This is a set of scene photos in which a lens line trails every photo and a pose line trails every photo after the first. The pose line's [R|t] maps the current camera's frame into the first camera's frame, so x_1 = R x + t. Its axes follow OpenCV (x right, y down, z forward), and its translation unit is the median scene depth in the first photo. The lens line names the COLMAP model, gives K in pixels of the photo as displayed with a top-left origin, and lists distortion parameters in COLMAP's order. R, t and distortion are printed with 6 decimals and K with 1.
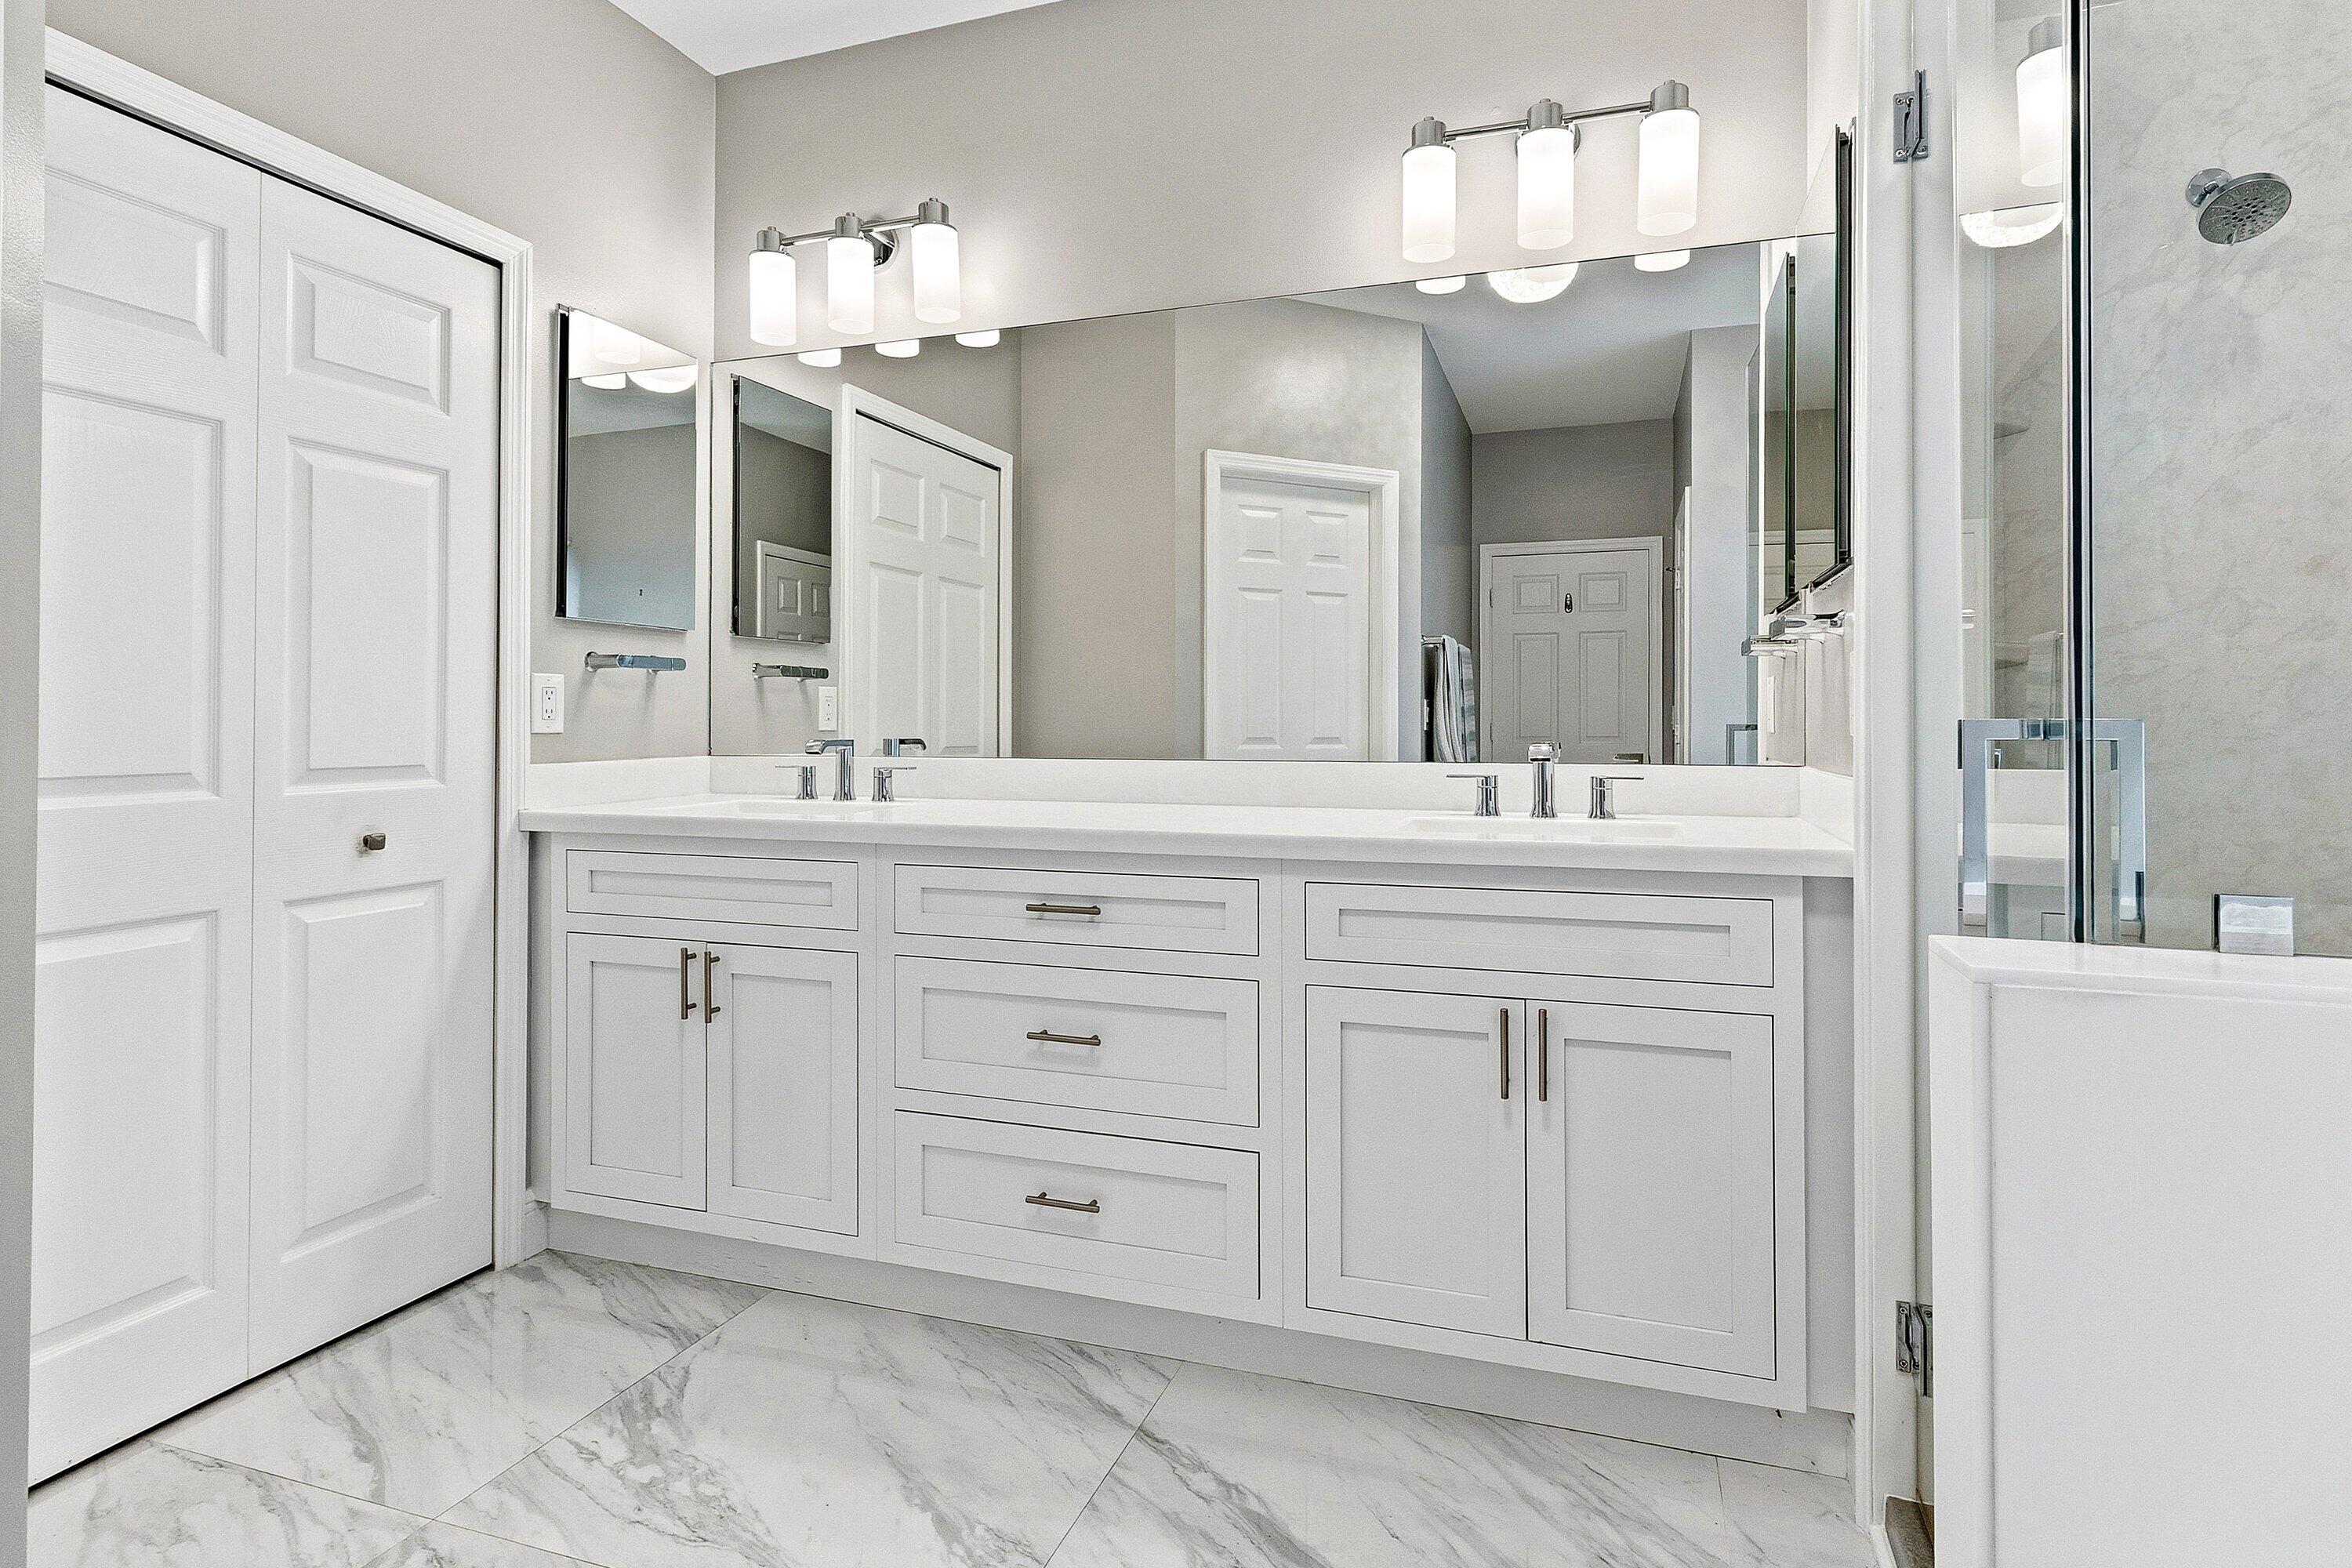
lens RADIAL K [[1205.5, 0, 1232.0], [0, 1205.5, 717.0], [0, 0, 1]] dist [0.001580, 0.000094]
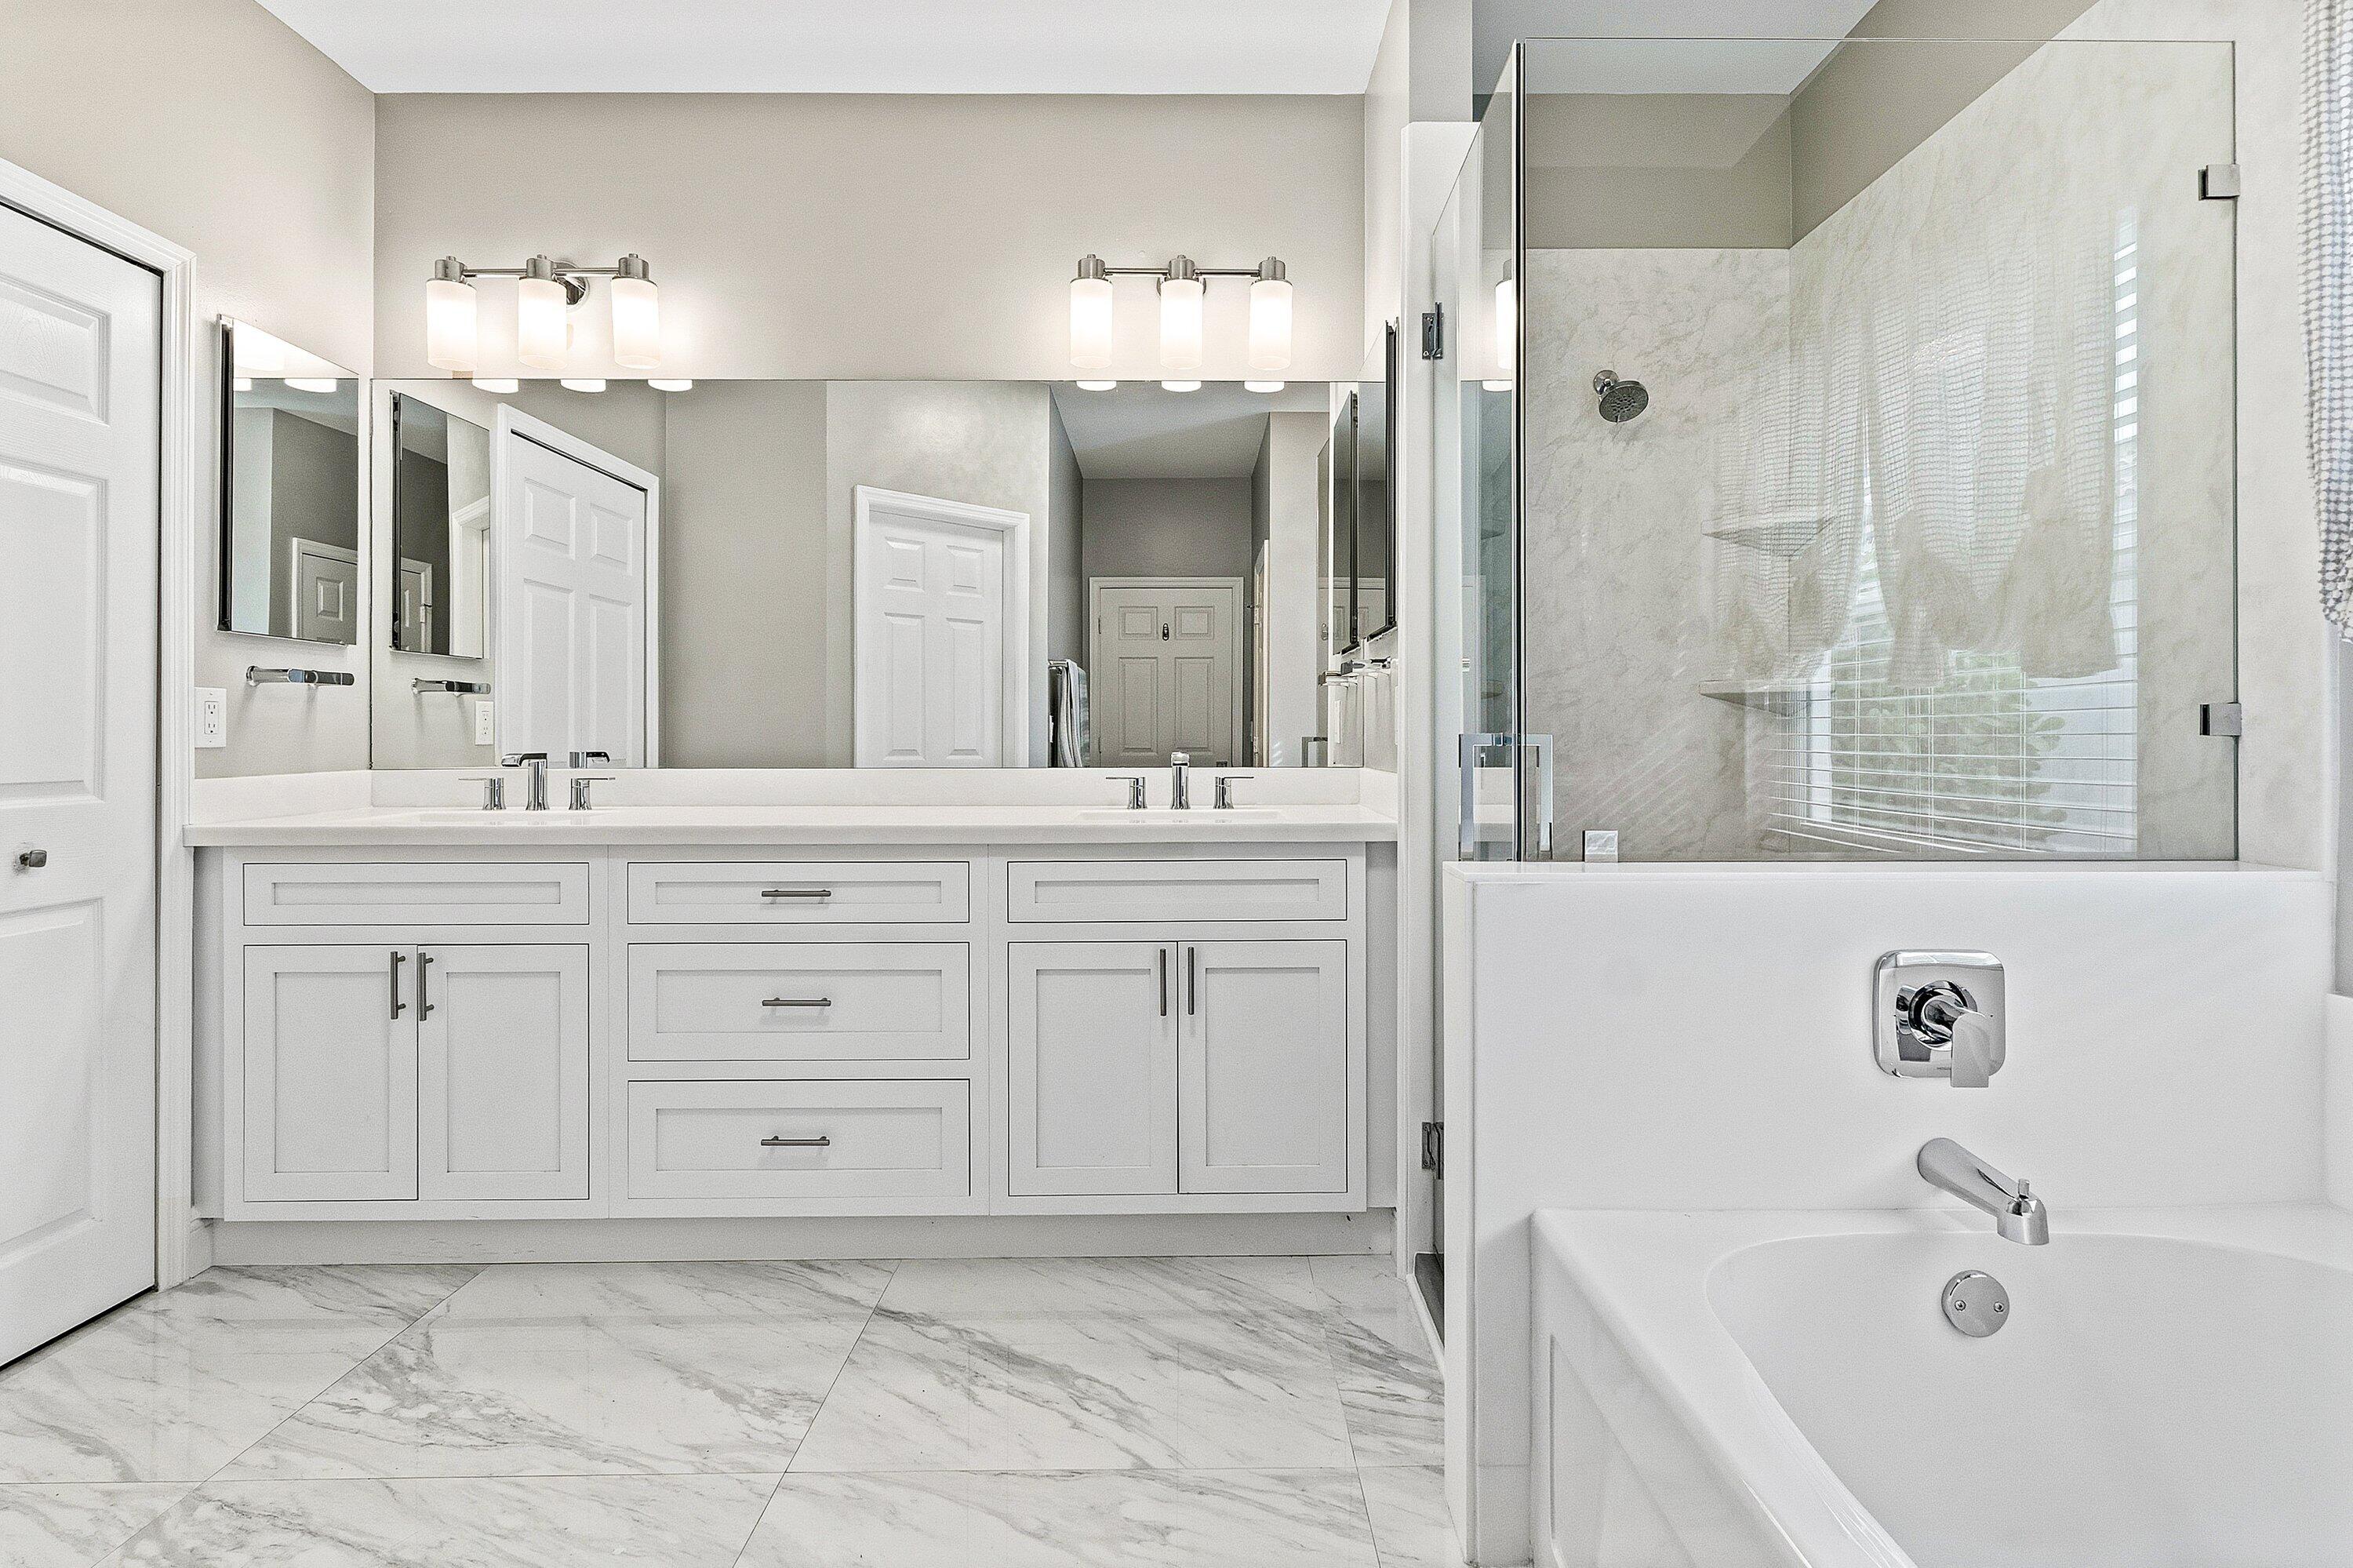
lens RADIAL K [[1210.8, 0, 1190.0], [0, 1210.8, 739.3], [0, 0, 1]] dist [-0.004014, 0.000185]
pose [[0.949765, -0.002177, 0.312955, -0.128296], [-0.000280, 0.999970, 0.007804, -0.001617], [-0.312962, -0.007500, 0.949736, -0.222270]]
